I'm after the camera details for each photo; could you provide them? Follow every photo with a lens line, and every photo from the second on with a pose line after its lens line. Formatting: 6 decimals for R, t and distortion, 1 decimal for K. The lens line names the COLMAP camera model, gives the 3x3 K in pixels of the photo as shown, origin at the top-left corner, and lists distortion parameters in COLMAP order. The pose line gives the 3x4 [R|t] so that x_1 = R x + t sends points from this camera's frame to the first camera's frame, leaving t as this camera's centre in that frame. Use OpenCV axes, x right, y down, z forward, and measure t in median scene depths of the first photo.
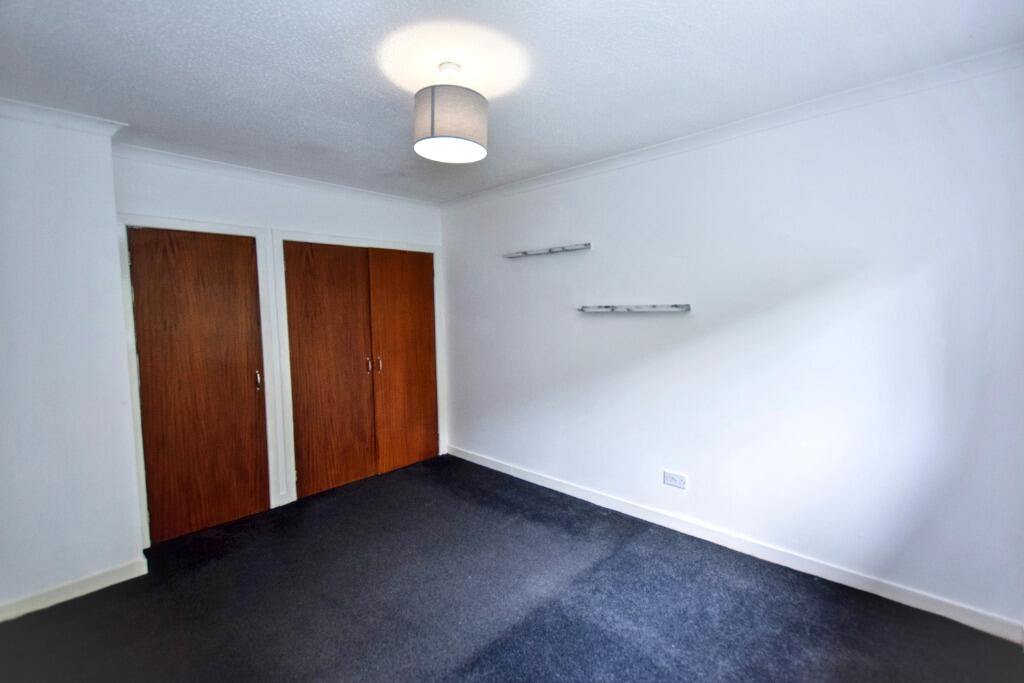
lens RADIAL K [[455.6, 0, 512.0], [0, 455.6, 341.5], [0, 0, 1]] dist [0.000188, -0.000171]
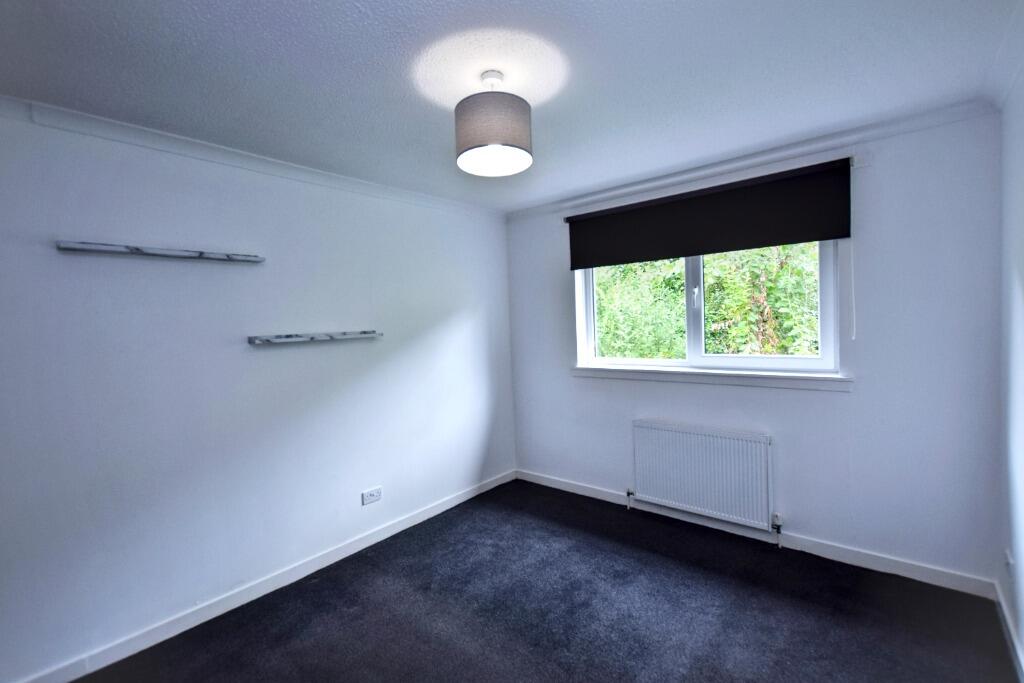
lens RADIAL K [[455.6, 0, 512.0], [0, 455.6, 341.5], [0, 0, 1]] dist [0.000188, -0.000171]
pose [[-0.061719, -0.013829, 0.997998, -0.706530], [0.127606, 0.991589, 0.021632, -0.033686], [-0.989903, 0.128686, -0.059435, 0.683895]]
